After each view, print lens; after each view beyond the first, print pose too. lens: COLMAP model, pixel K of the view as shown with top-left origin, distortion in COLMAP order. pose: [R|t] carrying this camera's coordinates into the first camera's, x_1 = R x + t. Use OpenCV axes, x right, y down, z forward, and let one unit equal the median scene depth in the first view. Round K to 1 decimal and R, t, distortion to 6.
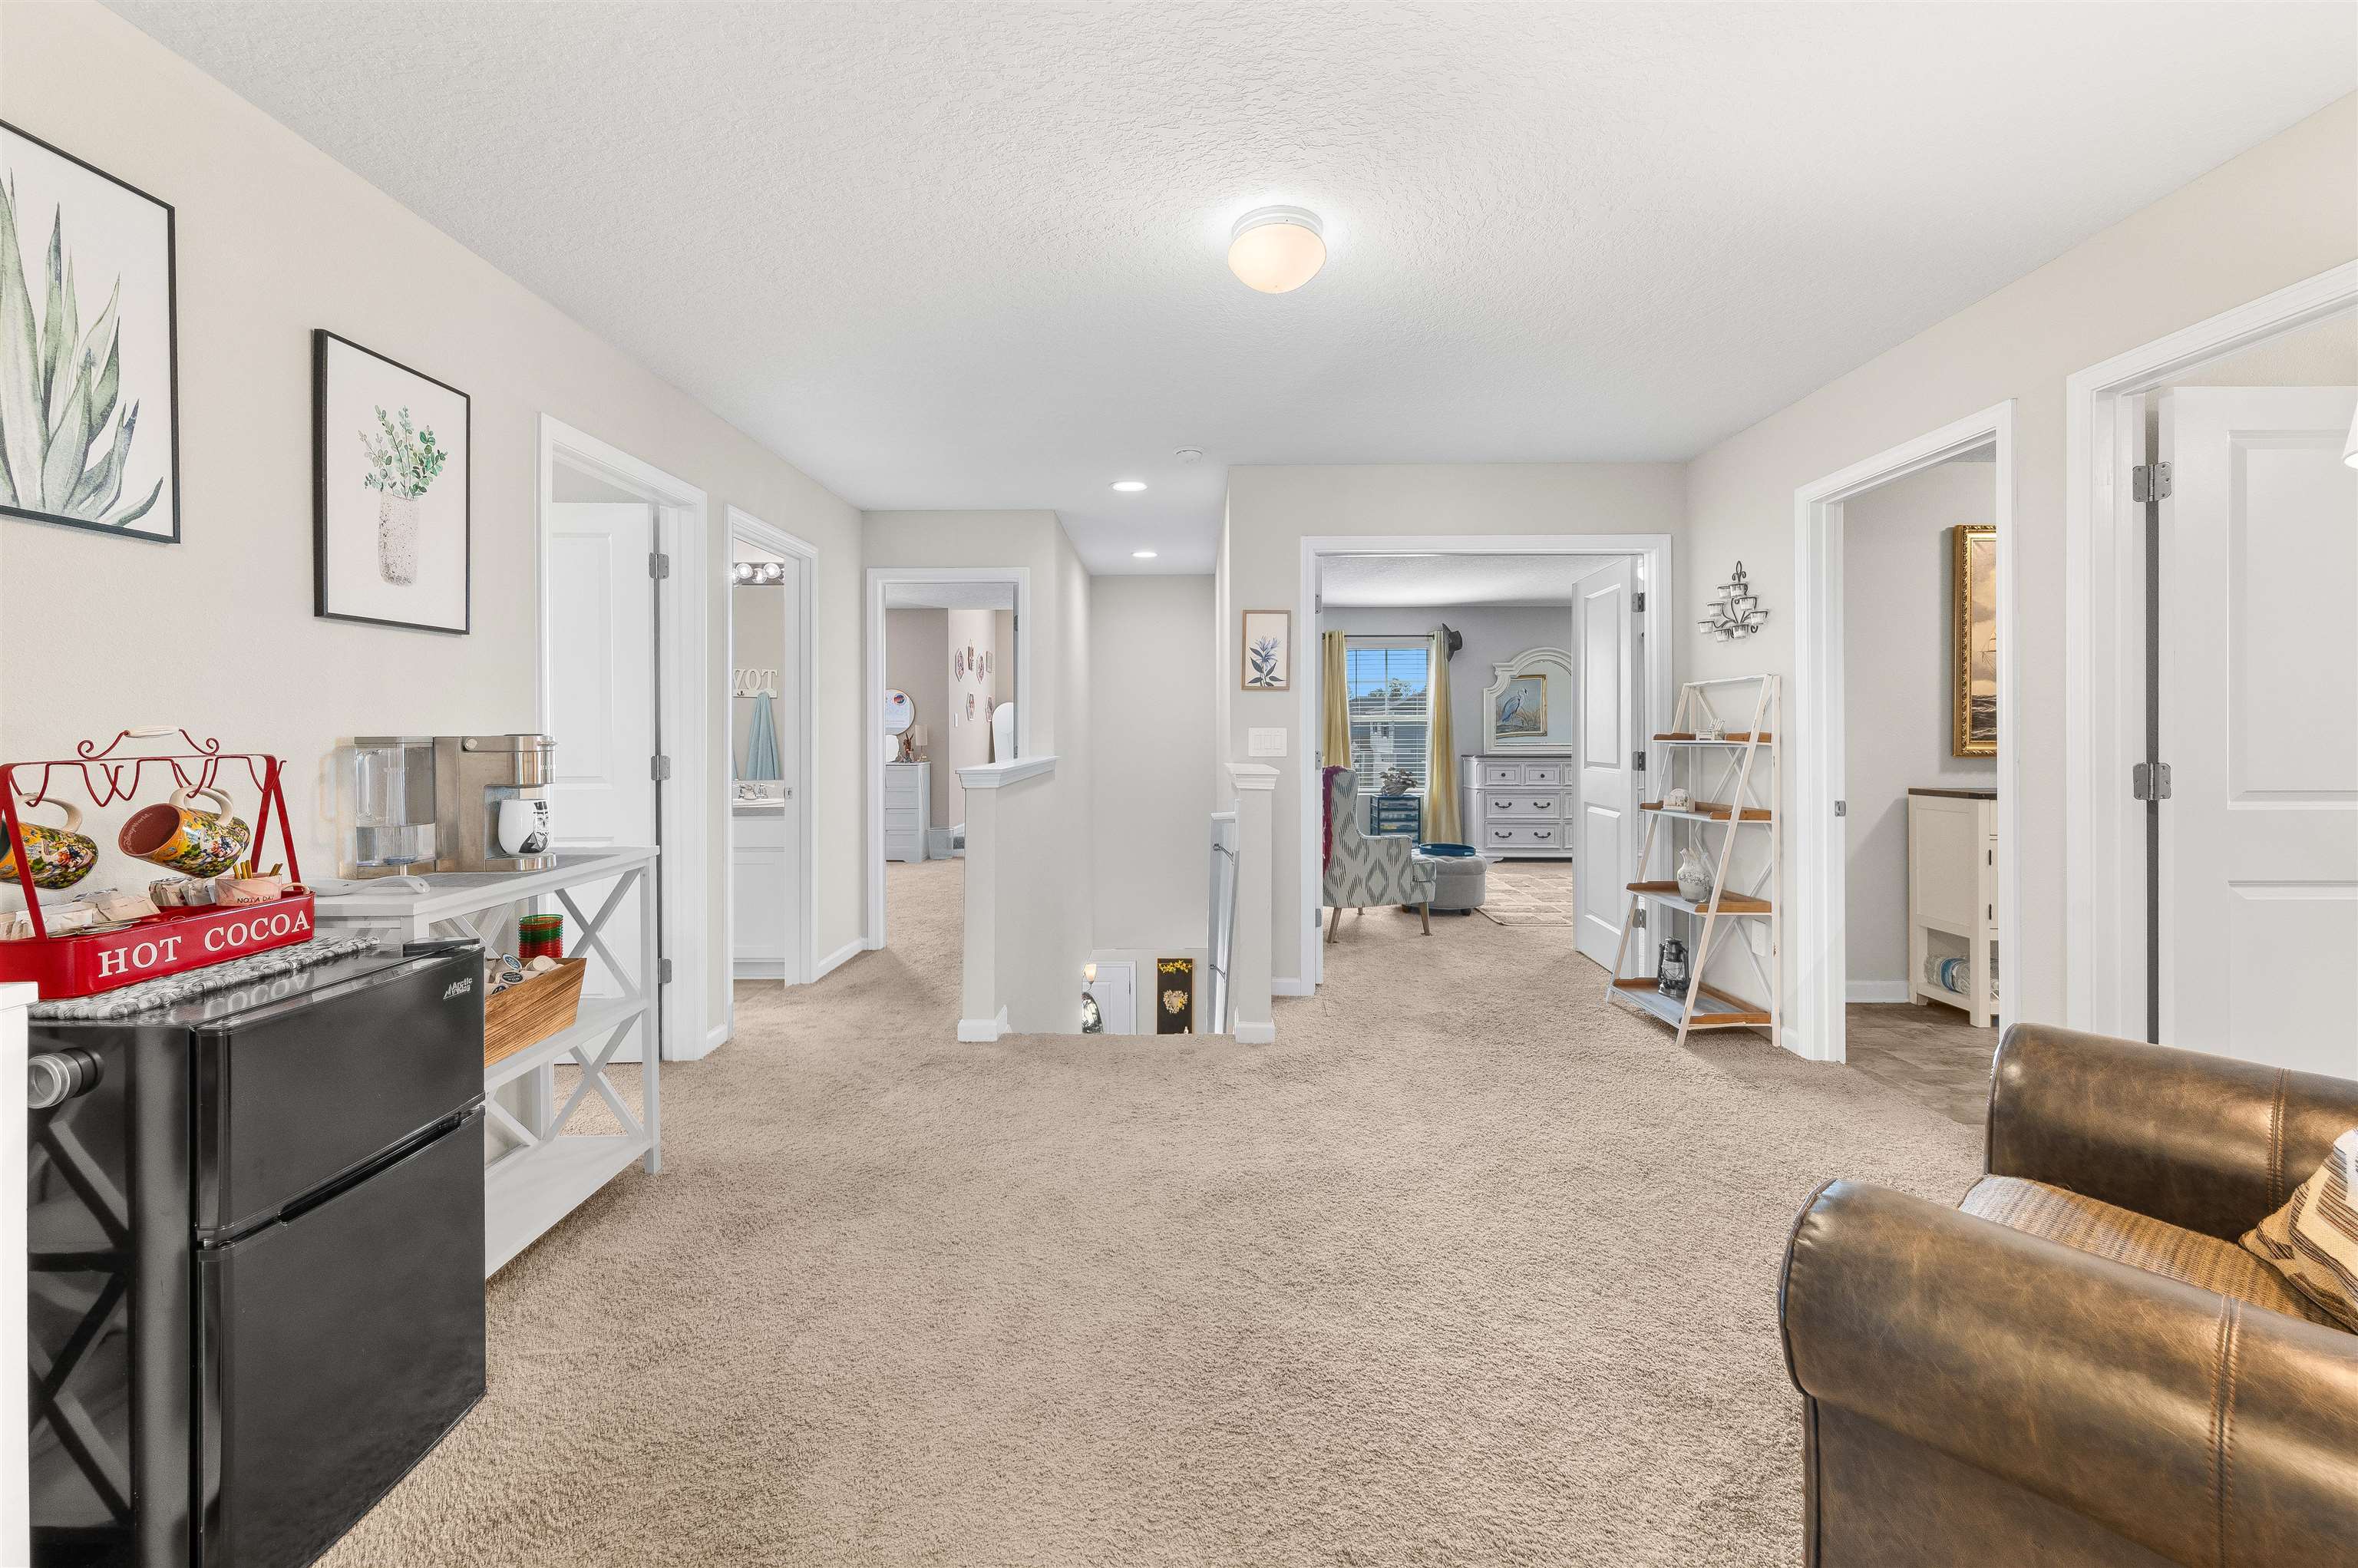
lens RADIAL K [[928.0, 0, 1189.2], [0, 928.0, 730.3], [0, 0, 1]] dist [-0.001402, 0.001119]
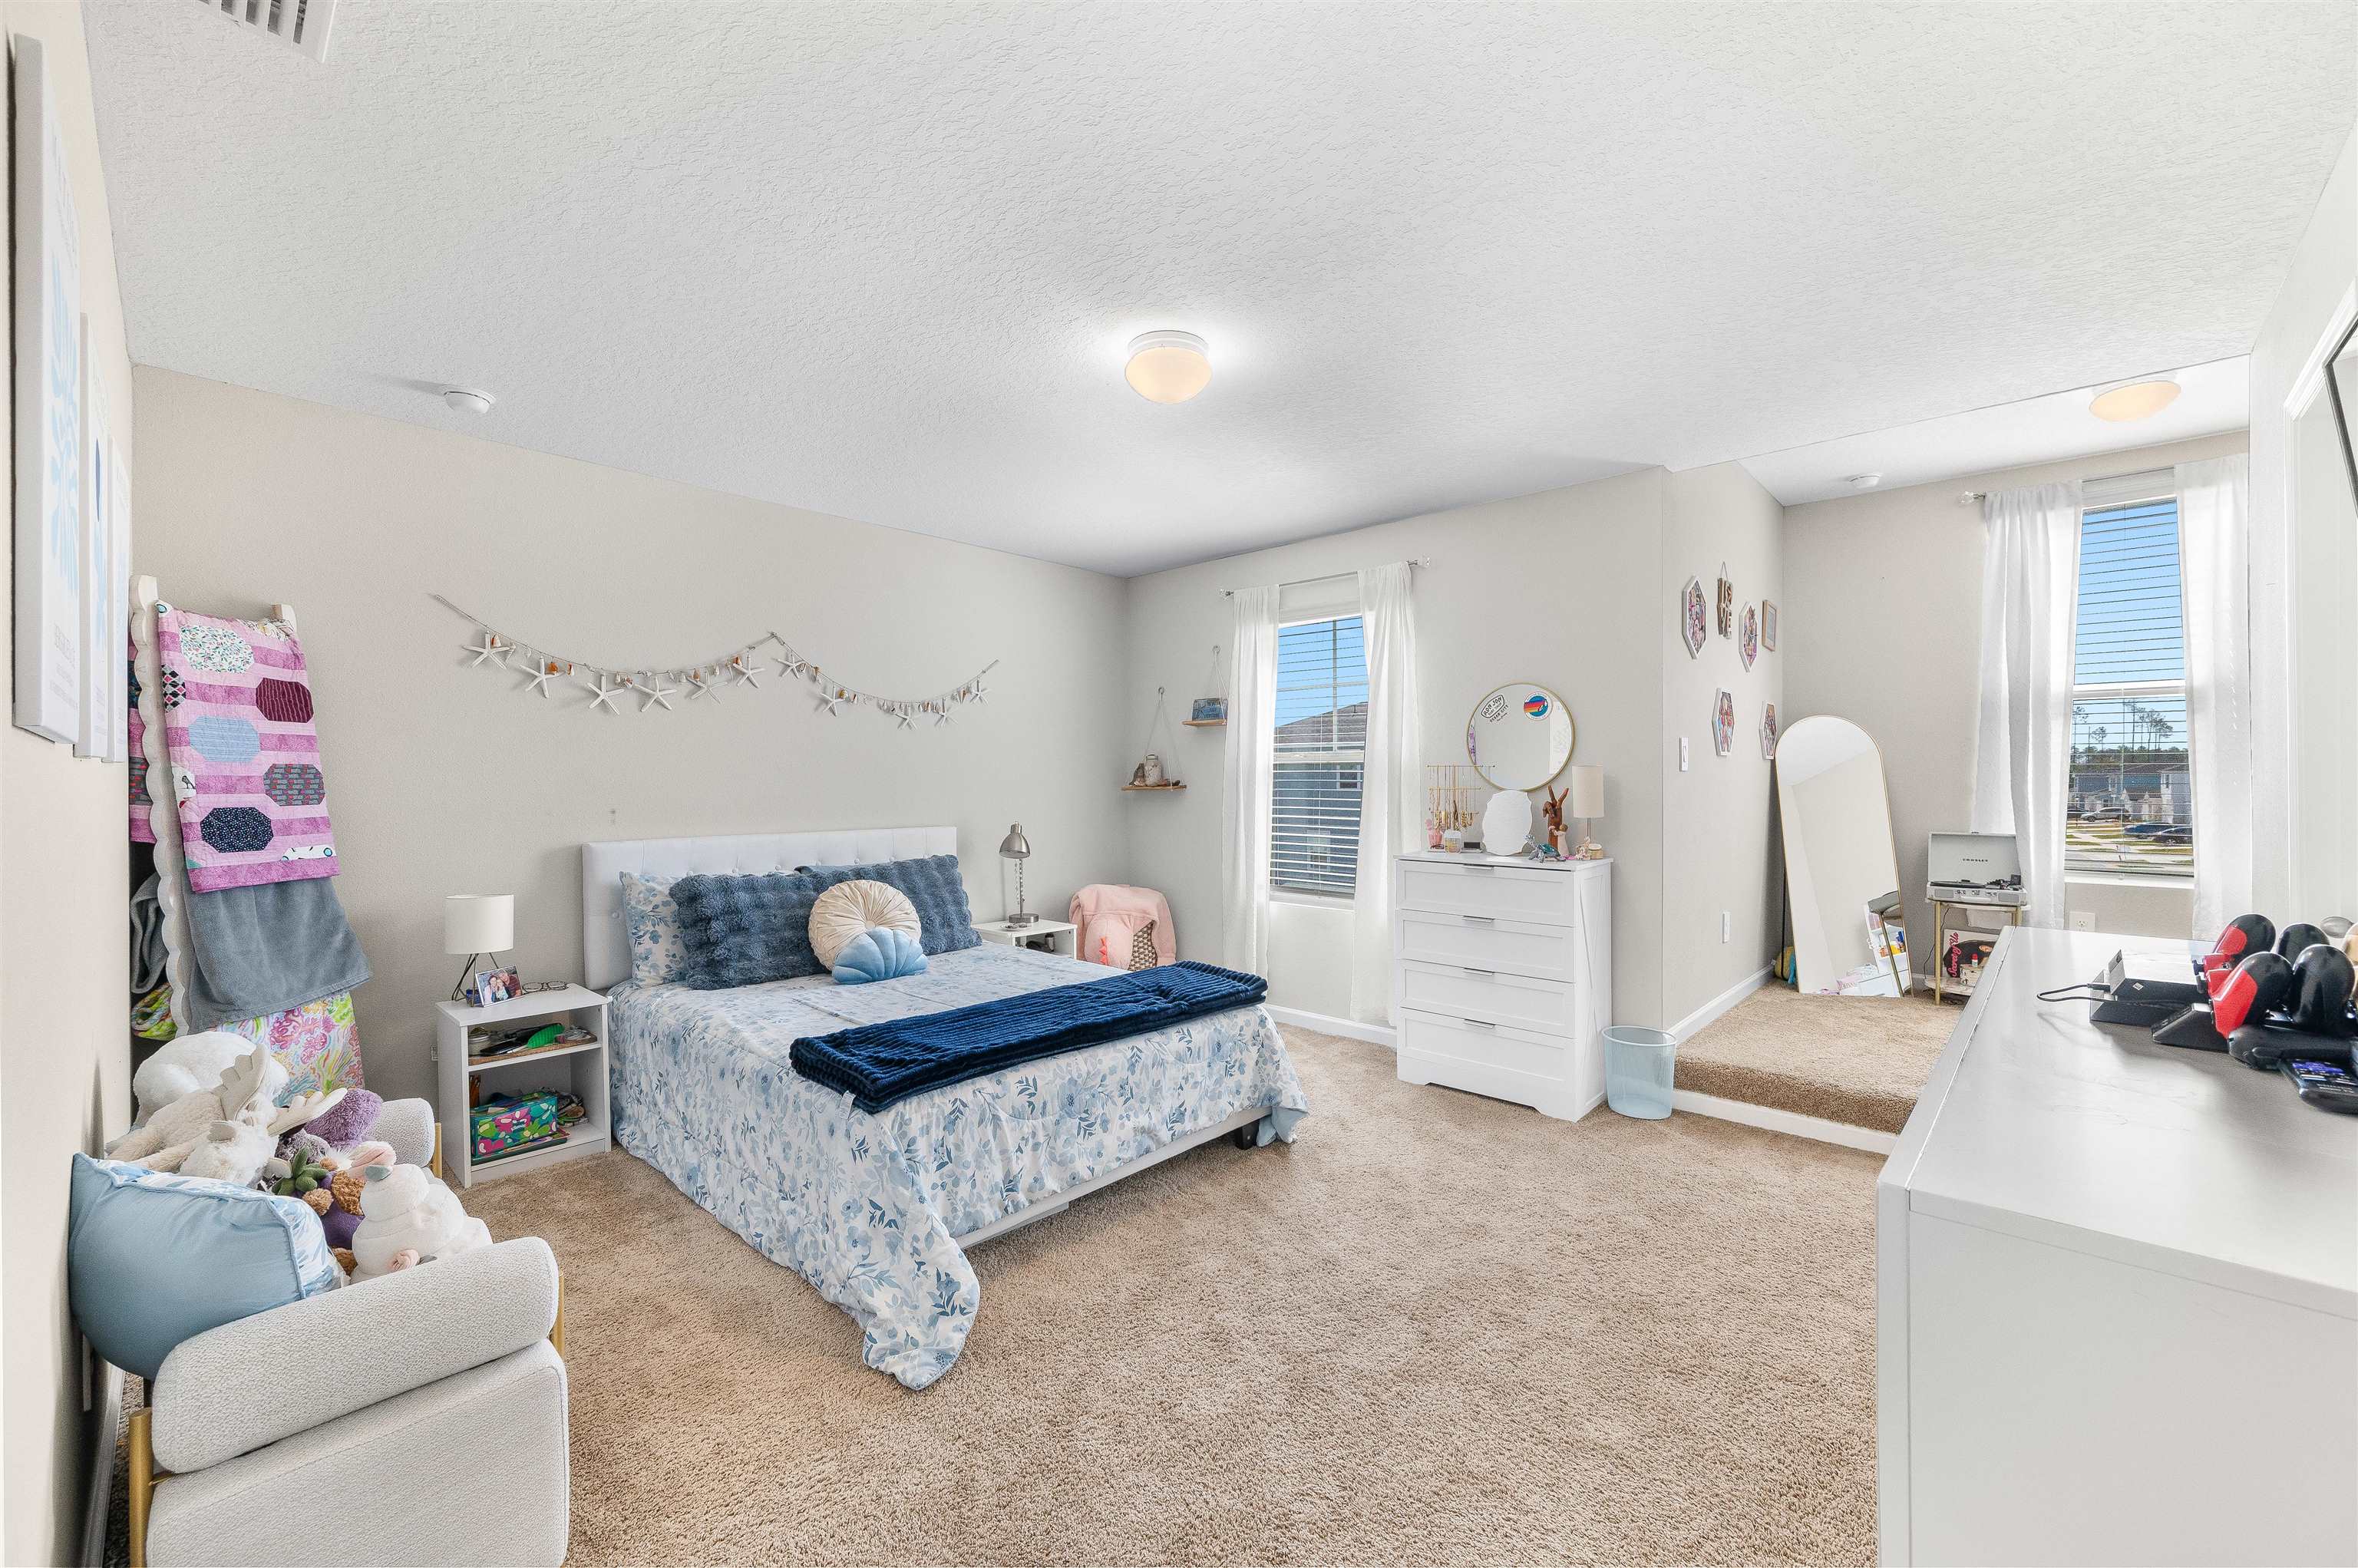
lens RADIAL K [[928.0, 0, 1180.9], [0, 928.0, 776.7], [0, 0, 1]] dist [-0.001402, 0.001119]
pose [[0.728716, 0.000091, -0.684816, -0.128189], [0.001224, 0.999998, 0.001435, -0.002076], [0.684815, -0.001884, 0.728714, 0.530318]]
